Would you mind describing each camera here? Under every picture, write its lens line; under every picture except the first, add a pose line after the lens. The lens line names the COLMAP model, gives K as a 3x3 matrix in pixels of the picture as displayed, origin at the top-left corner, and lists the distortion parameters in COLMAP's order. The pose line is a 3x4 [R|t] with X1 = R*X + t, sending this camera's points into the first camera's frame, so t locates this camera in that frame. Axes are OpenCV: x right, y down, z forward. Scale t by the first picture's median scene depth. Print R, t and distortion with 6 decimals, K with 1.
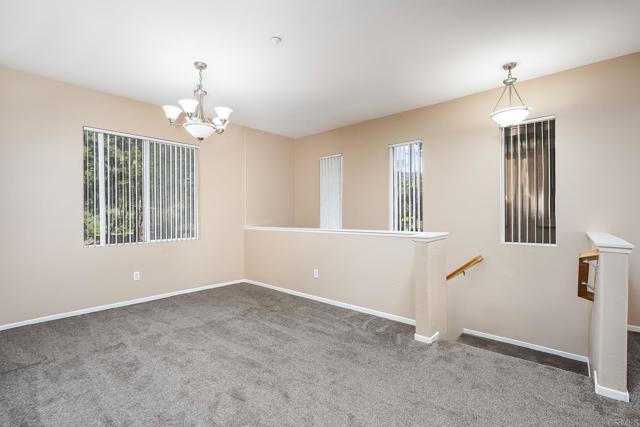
lens RADIAL K [[299.1, 0, 321.2], [0, 299.1, 212.2], [0, 0, 1]] dist [-0.021819, 0.002649]
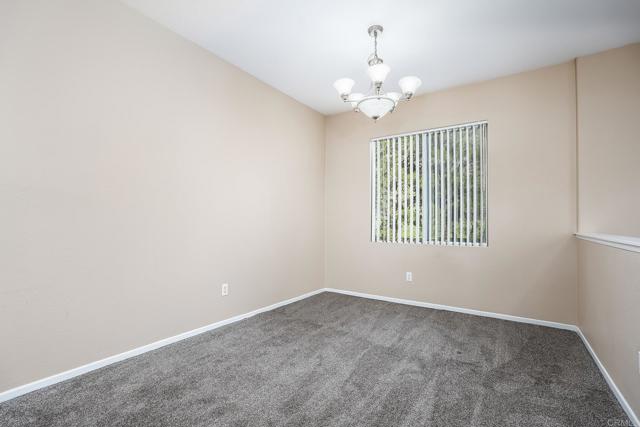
lens RADIAL K [[299.1, 0, 305.8], [0, 299.1, 216.0], [0, 0, 1]] dist [-0.021819, 0.002649]
pose [[0.112626, 0.000472, -0.993637, 0.414180], [0.006025, 0.999981, 0.001158, 0.024259], [0.993619, -0.006117, 0.112621, 0.767183]]
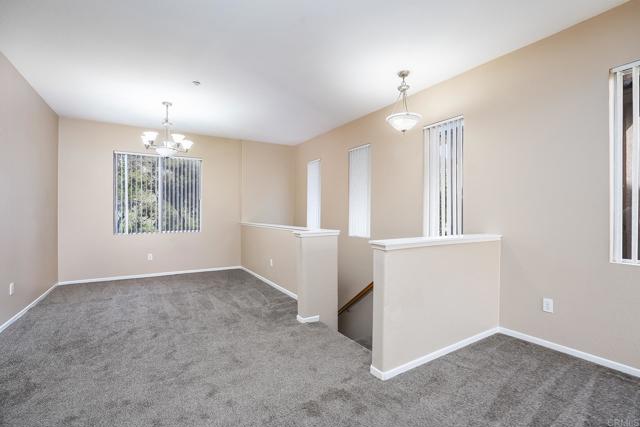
lens RADIAL K [[299.1, 0, 319.7], [0, 299.1, 212.0], [0, 0, 1]] dist [-0.021819, 0.002649]
pose [[0.955223, 0.009095, -0.295747, 0.722994], [-0.007515, 0.999951, 0.006479, -0.008962], [0.295792, -0.003966, 0.955244, -0.109353]]
